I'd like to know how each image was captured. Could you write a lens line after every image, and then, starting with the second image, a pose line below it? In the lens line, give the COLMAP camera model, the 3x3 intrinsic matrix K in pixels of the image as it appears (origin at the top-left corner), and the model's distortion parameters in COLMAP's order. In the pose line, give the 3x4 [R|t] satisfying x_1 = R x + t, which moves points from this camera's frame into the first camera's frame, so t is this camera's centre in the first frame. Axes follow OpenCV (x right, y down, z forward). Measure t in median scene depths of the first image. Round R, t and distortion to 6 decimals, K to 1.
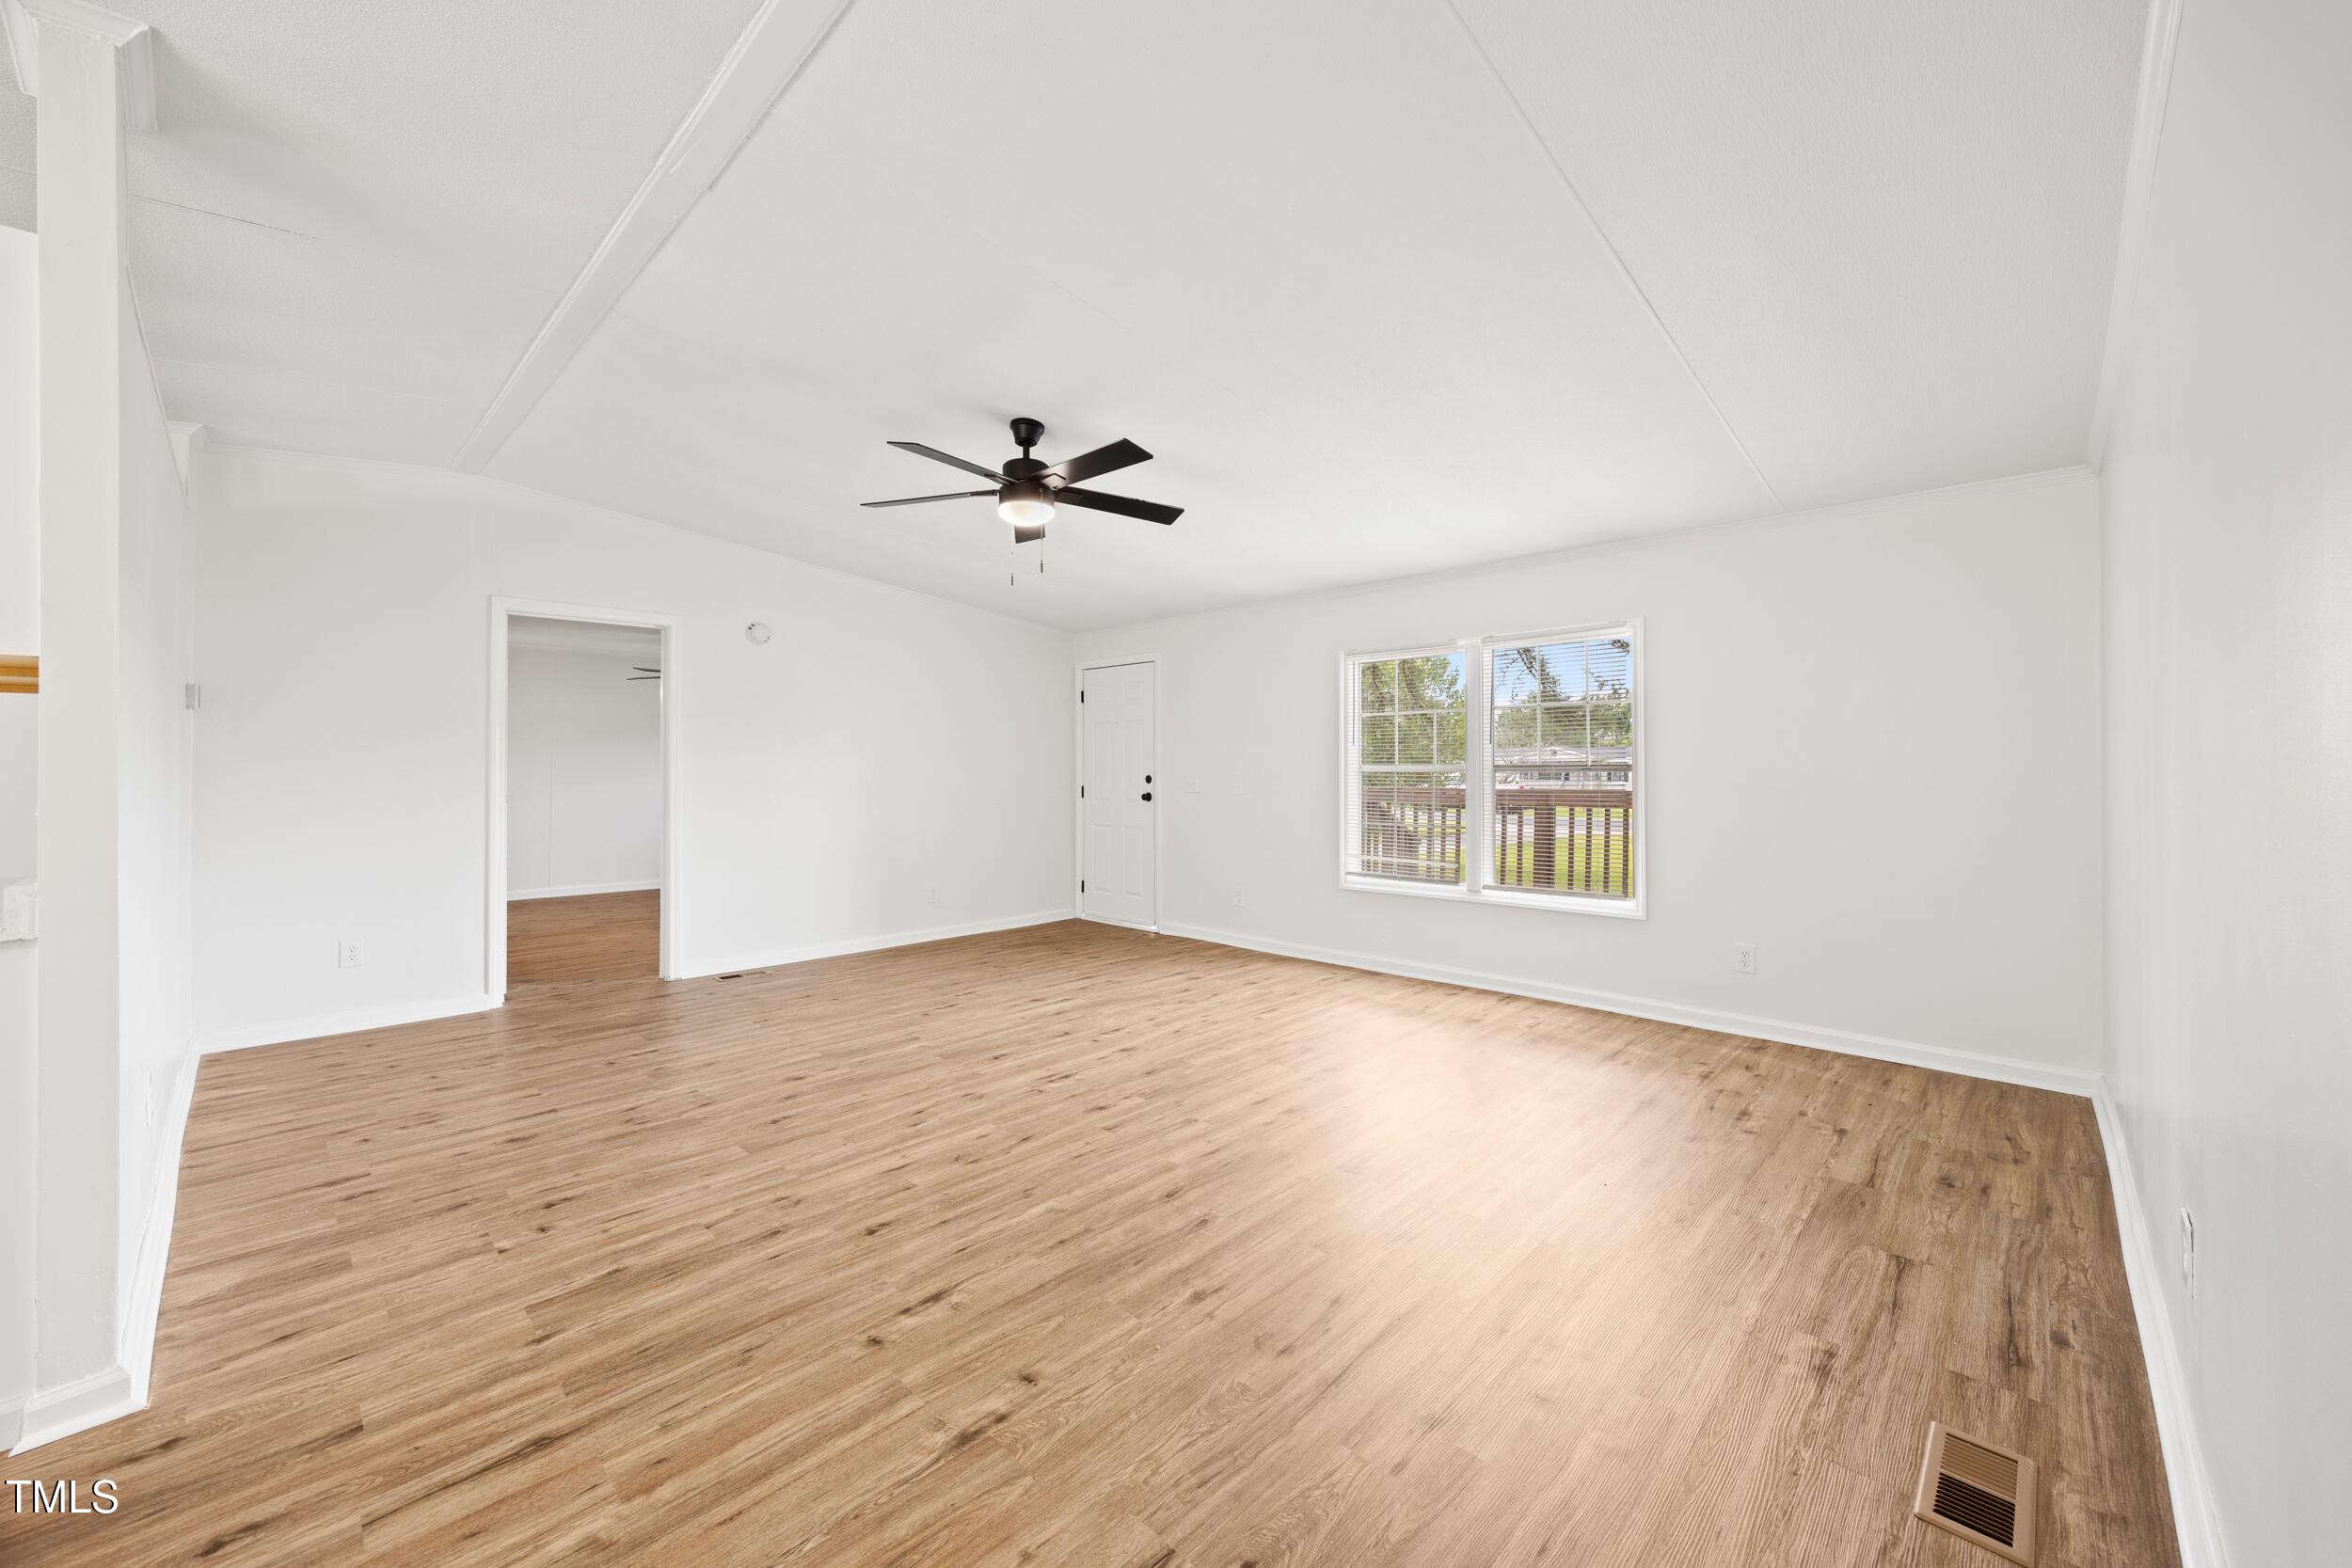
lens RADIAL K [[897.2, 0, 1144.8], [0, 897.2, 769.0], [0, 0, 1]] dist [-0.001218, -0.000191]
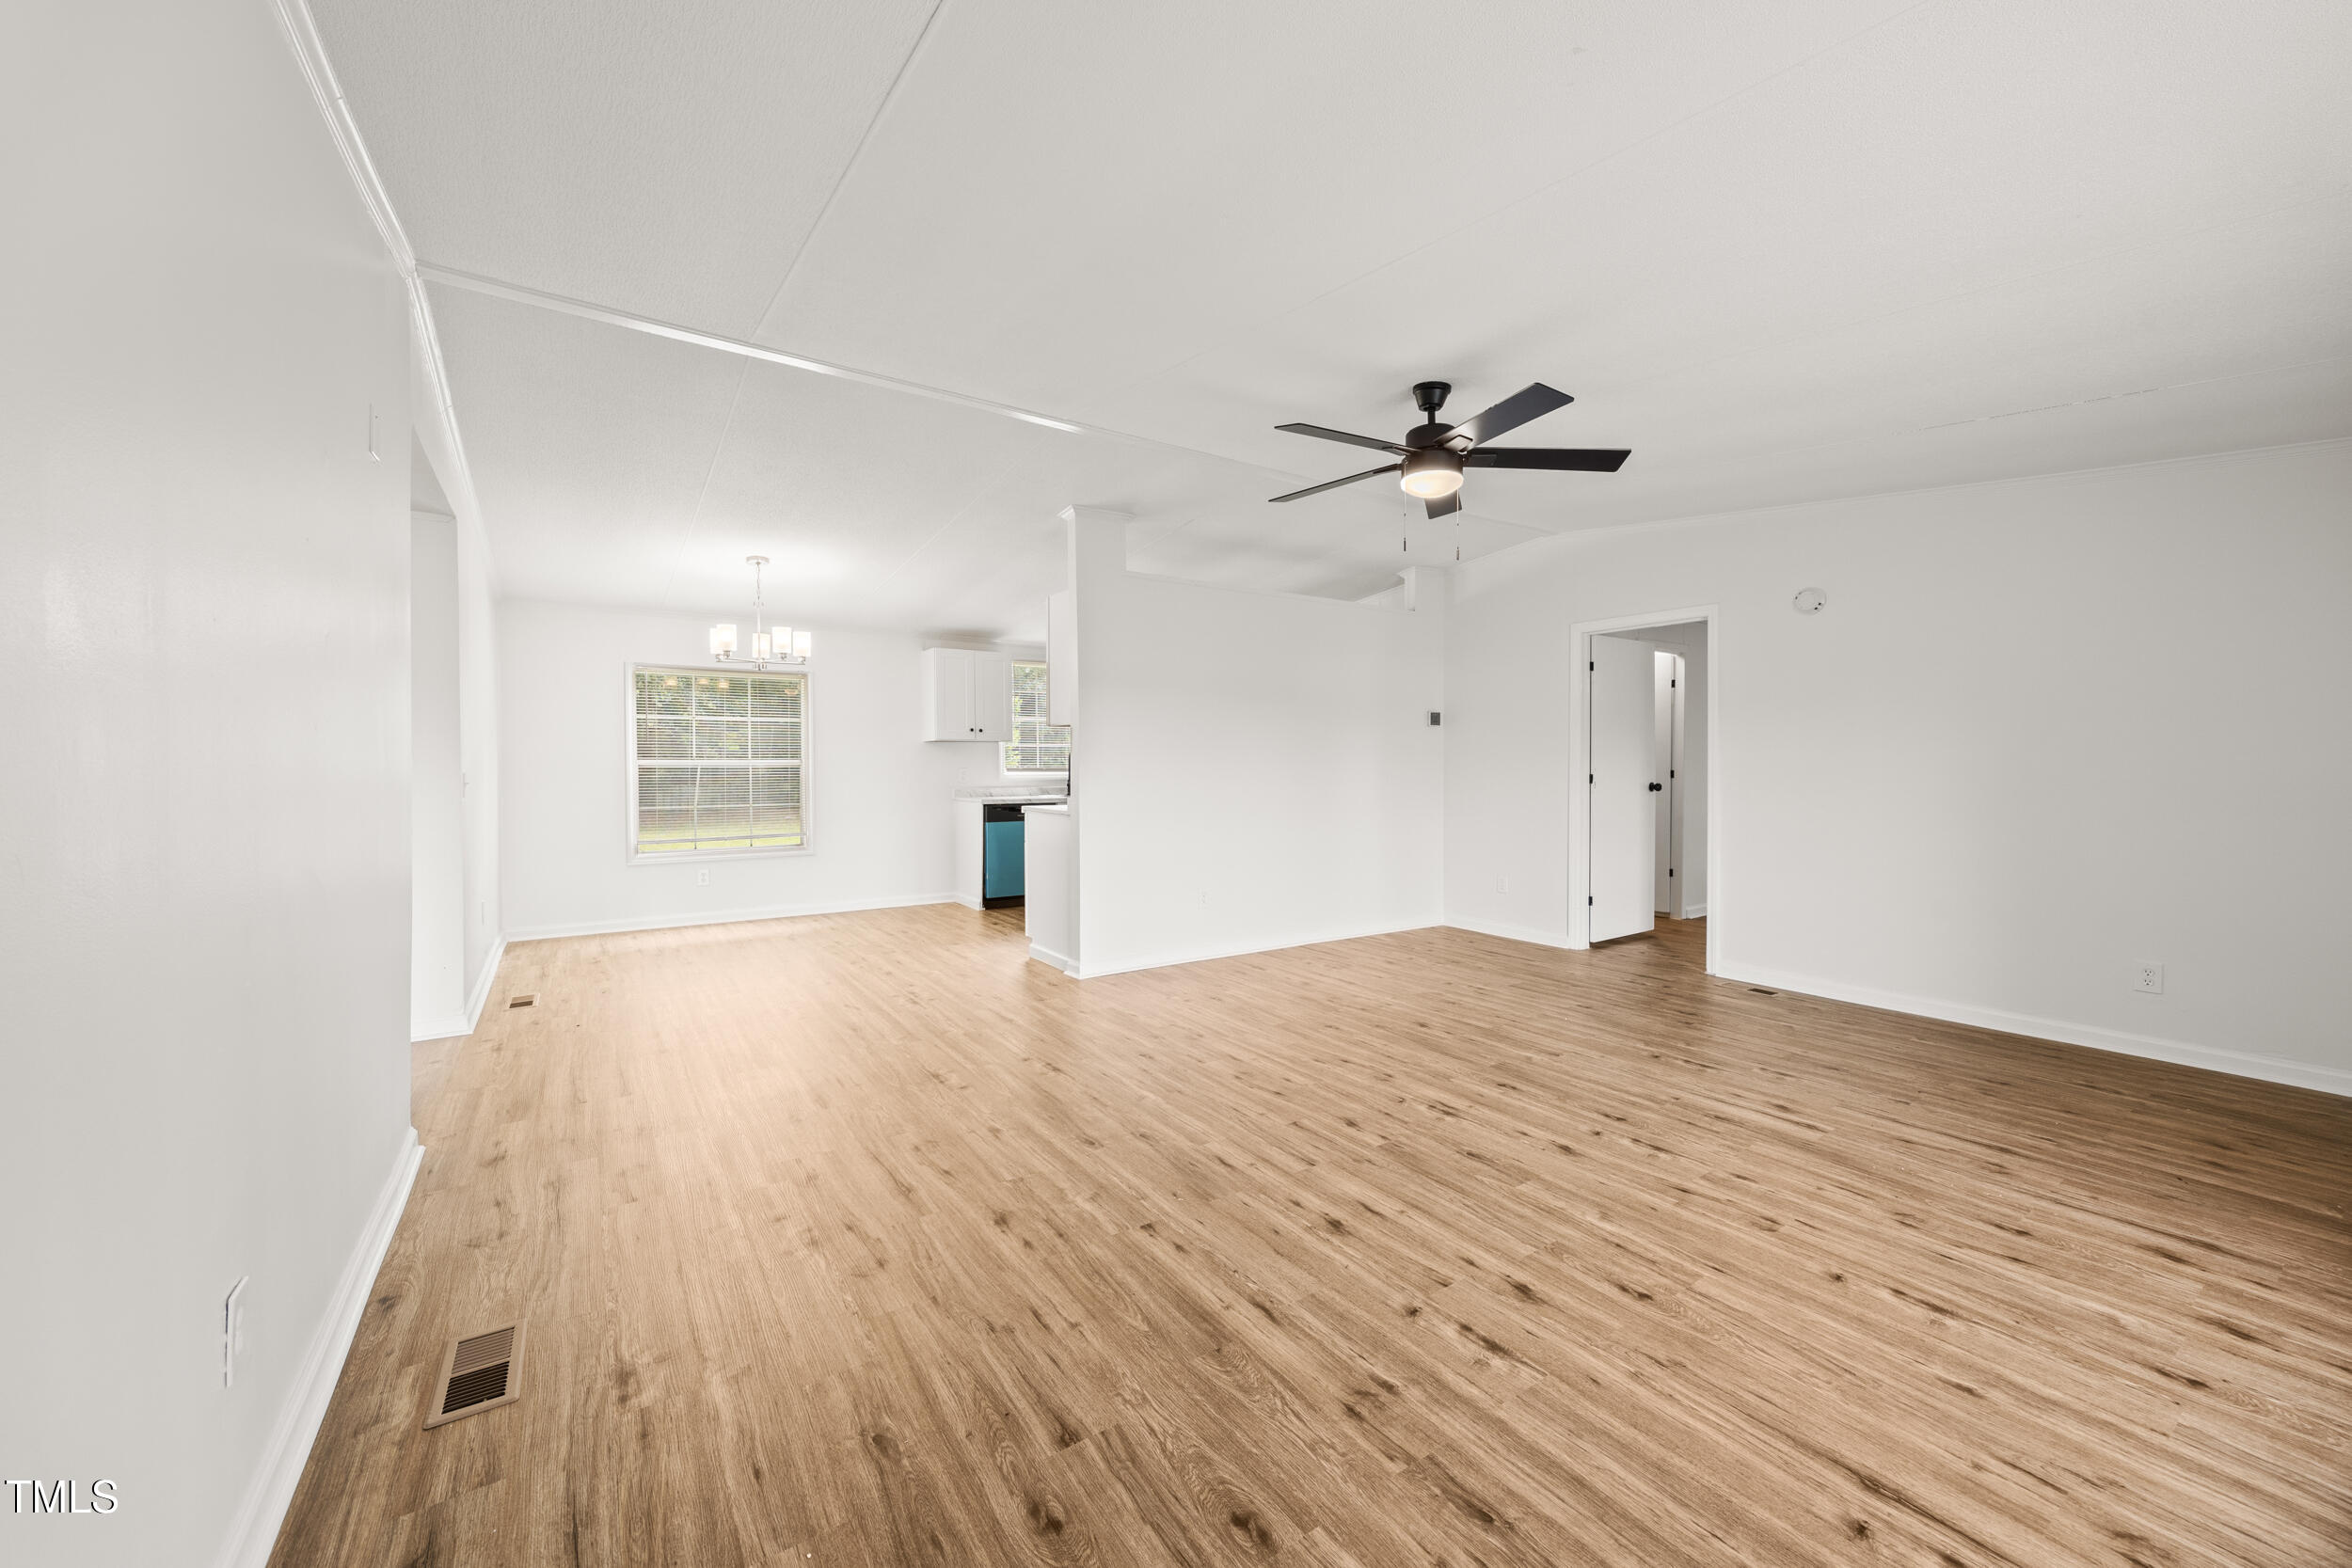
lens RADIAL K [[897.2, 0, 1188.3], [0, 897.2, 769.9], [0, 0, 1]] dist [-0.001218, -0.000191]
pose [[-0.184588, 0.010970, -0.982755, 0.821675], [-0.000934, 0.999935, 0.011337, -0.001702], [0.982816, 0.003010, -0.184566, 0.918028]]
